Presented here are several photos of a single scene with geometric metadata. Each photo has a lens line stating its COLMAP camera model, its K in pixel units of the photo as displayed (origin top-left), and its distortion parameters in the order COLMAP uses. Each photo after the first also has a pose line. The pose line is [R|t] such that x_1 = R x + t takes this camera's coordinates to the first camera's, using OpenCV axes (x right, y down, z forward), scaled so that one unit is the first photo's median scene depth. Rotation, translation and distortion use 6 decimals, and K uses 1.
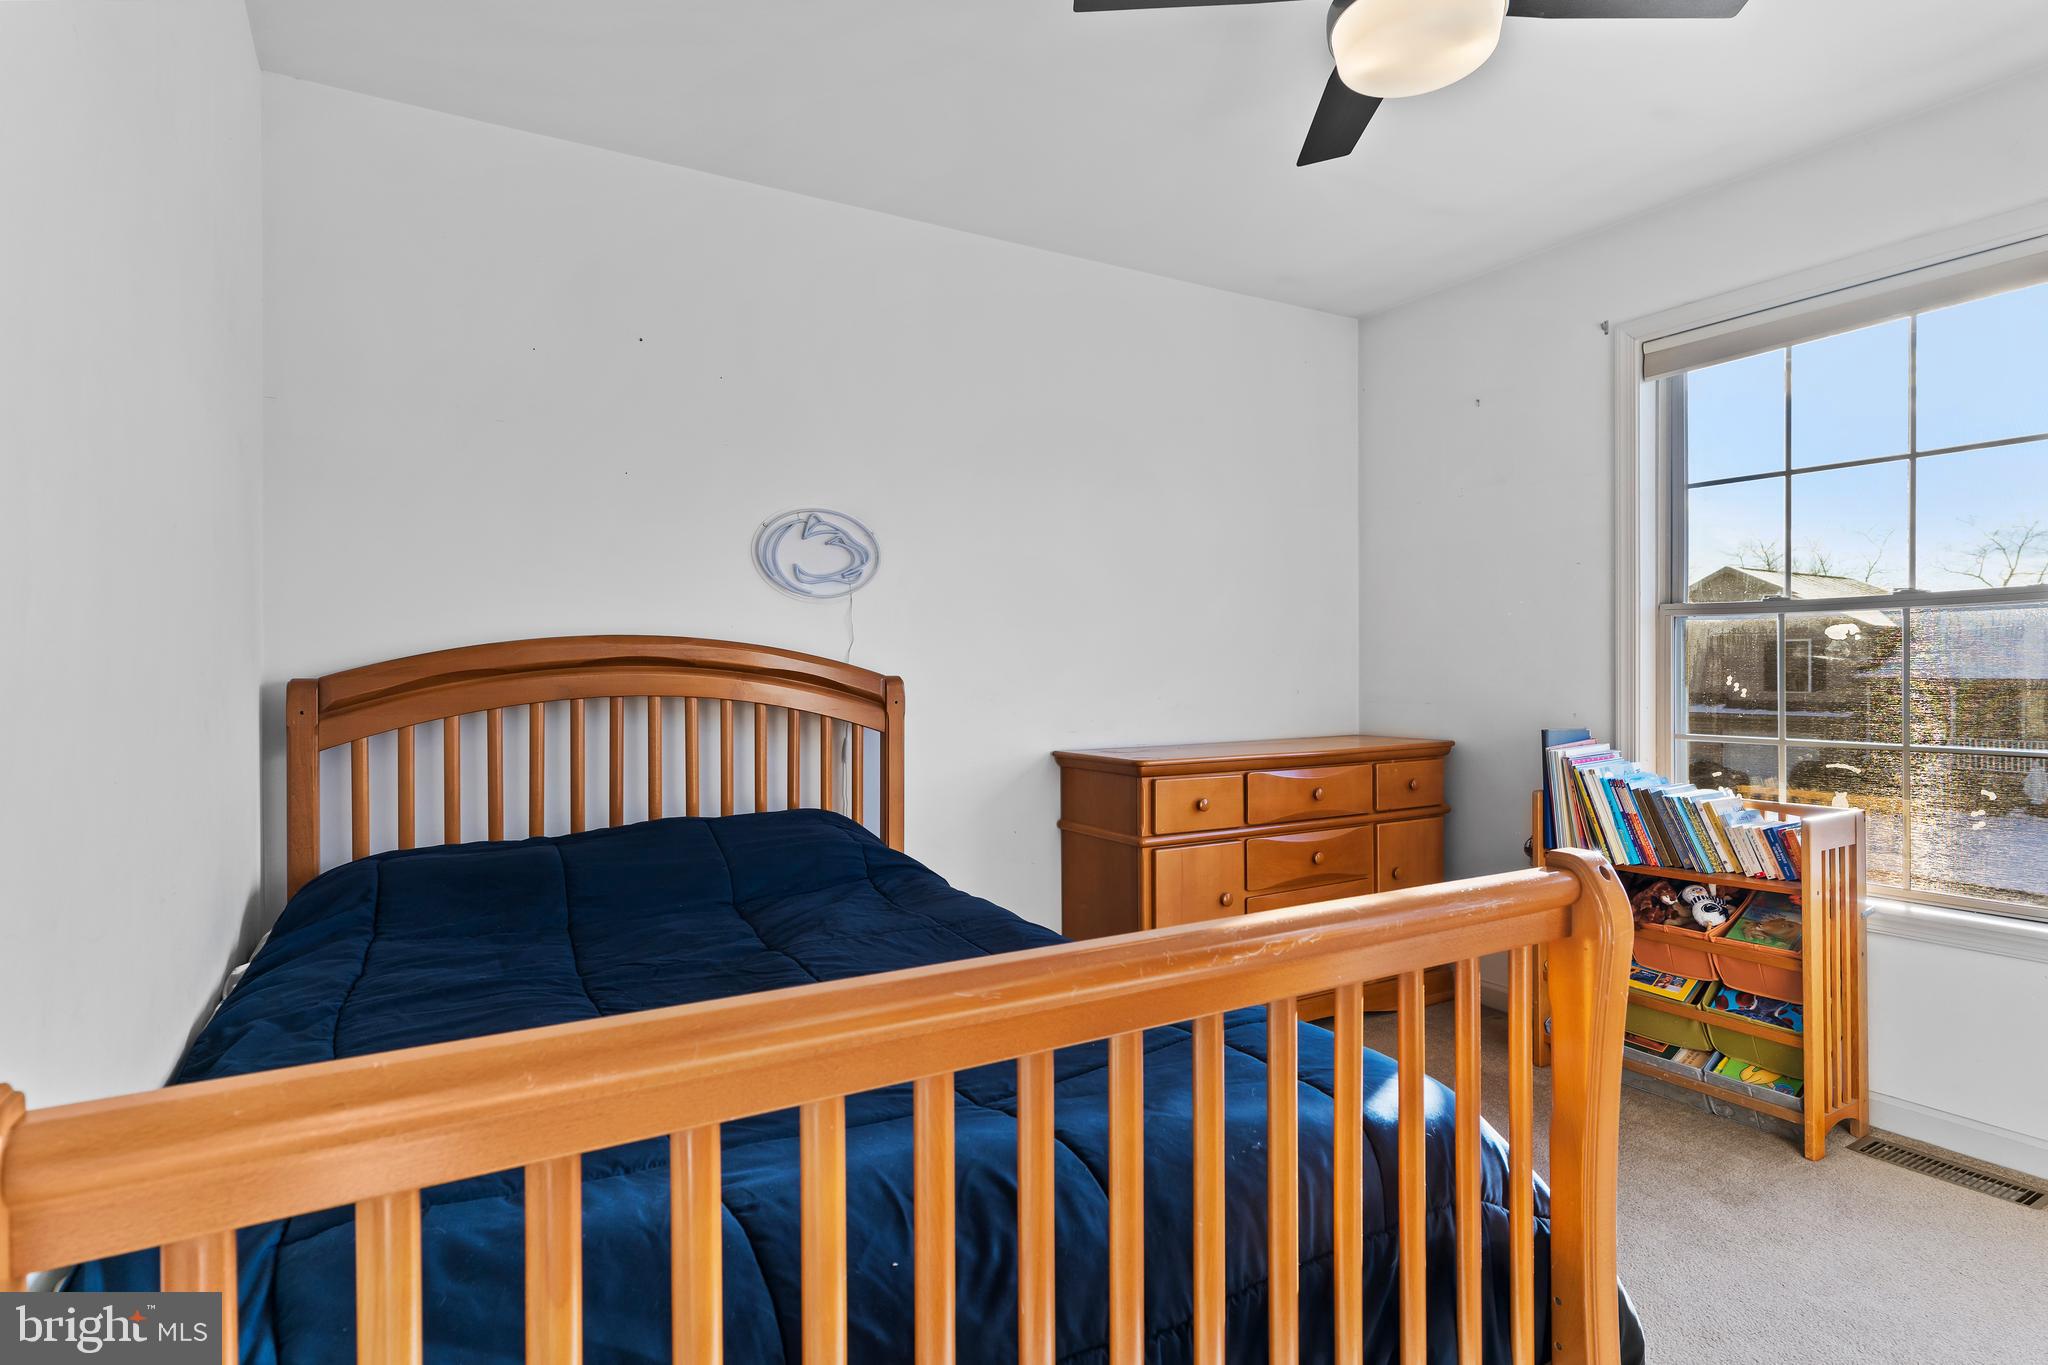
lens RADIAL K [[1052.0, 0, 1020.5], [0, 1052.0, 670.7], [0, 0, 1]] dist [-0.010777, 0.007382]
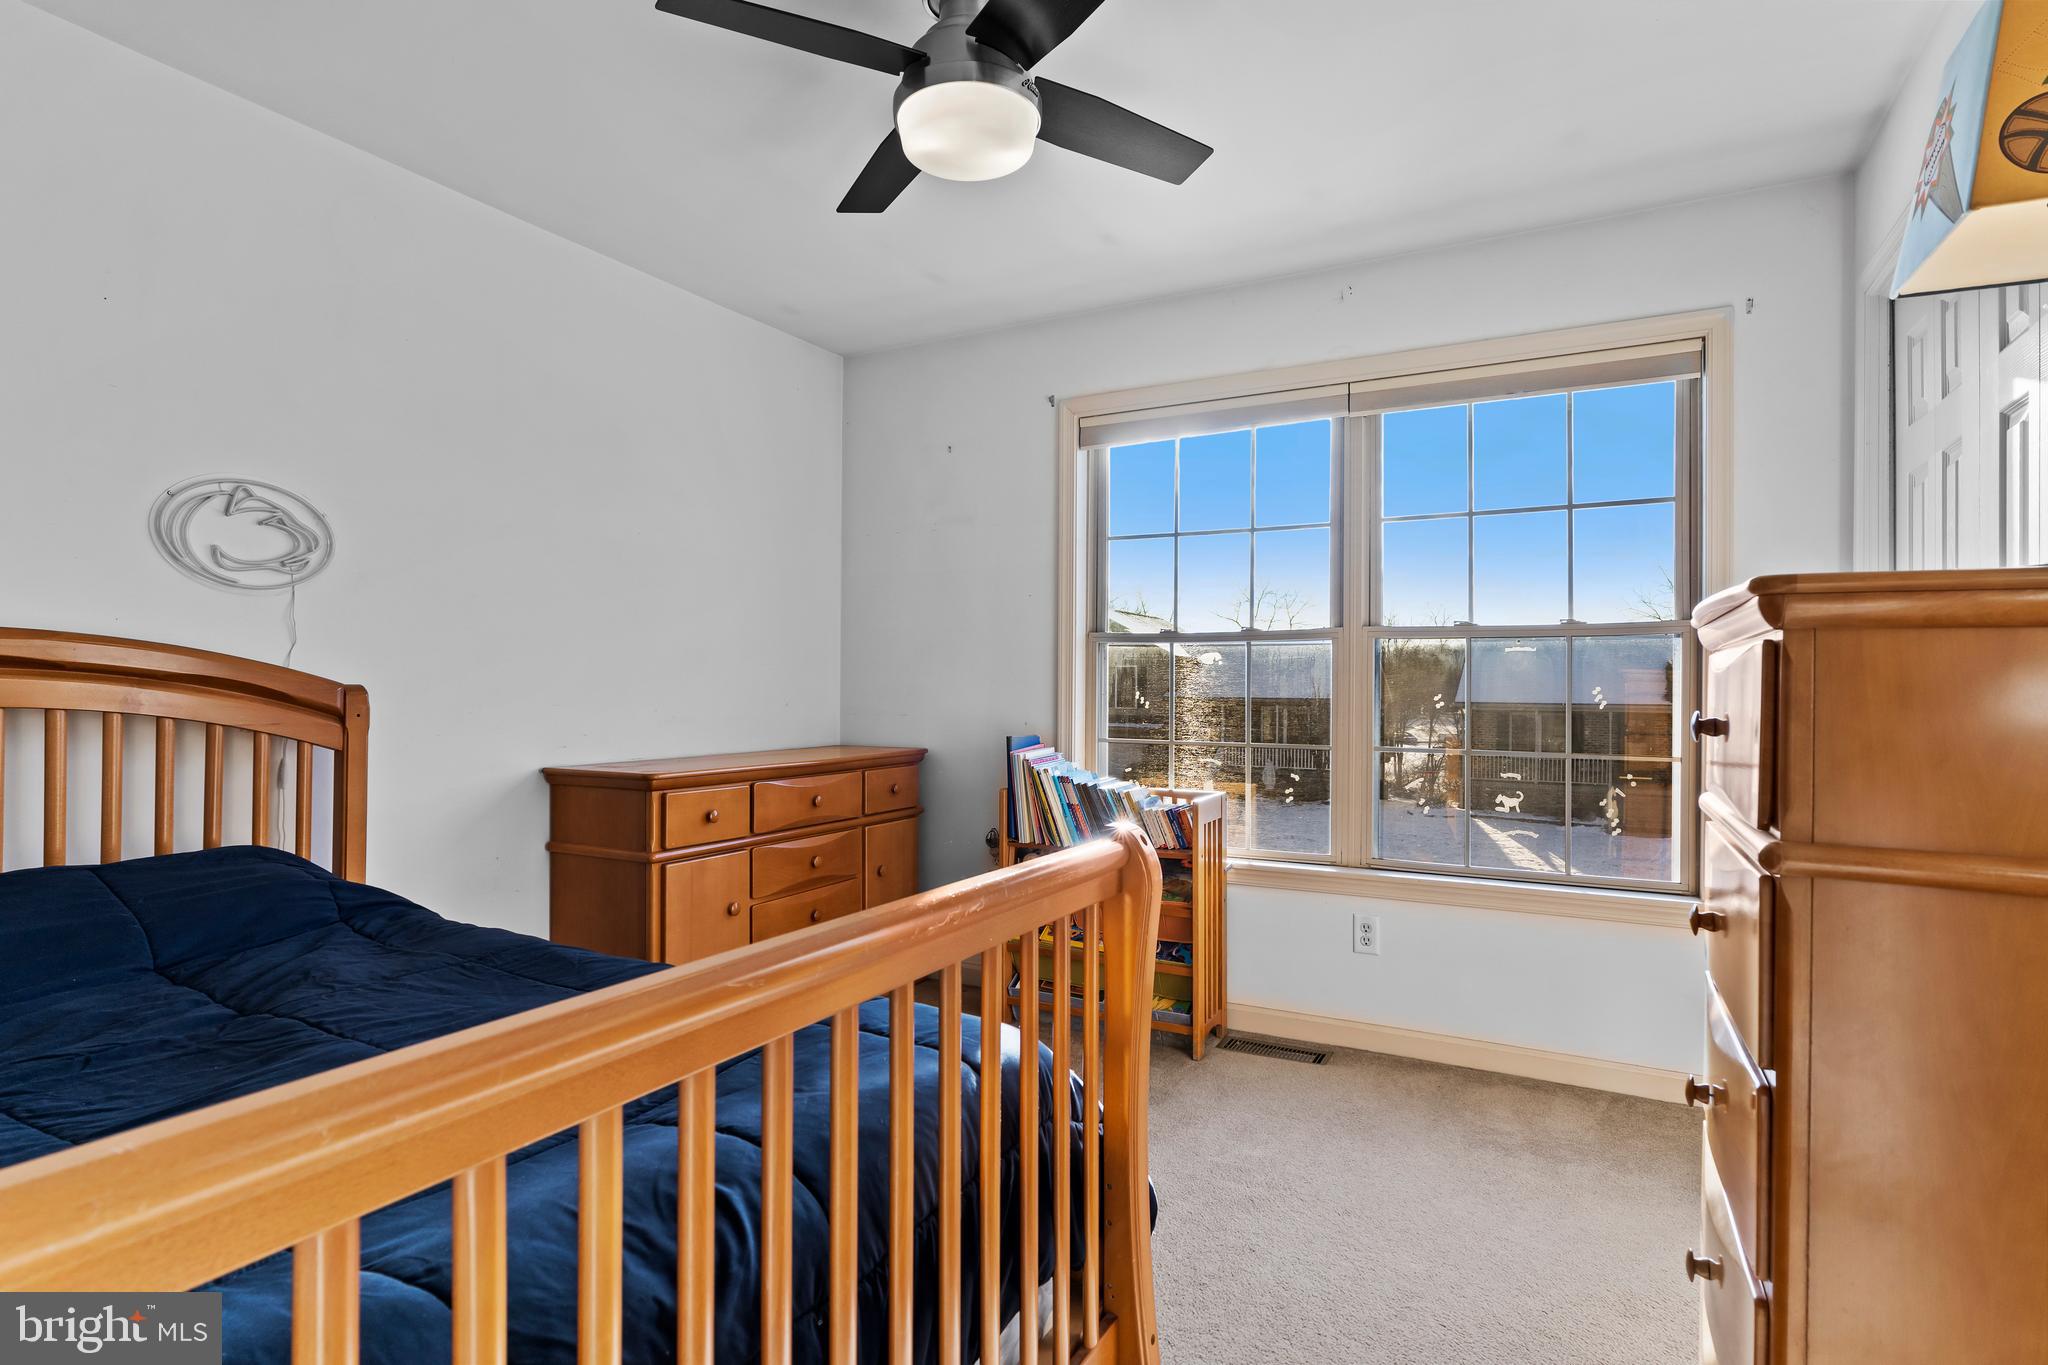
lens RADIAL K [[1052.0, 0, 1010.0], [0, 1052.0, 678.7], [0, 0, 1]] dist [-0.010777, 0.007382]
pose [[0.857795, 0.013354, 0.513819, -0.117830], [-0.009118, 0.999900, -0.010766, 0.005180], [-0.513911, 0.004550, 0.857831, -0.007992]]
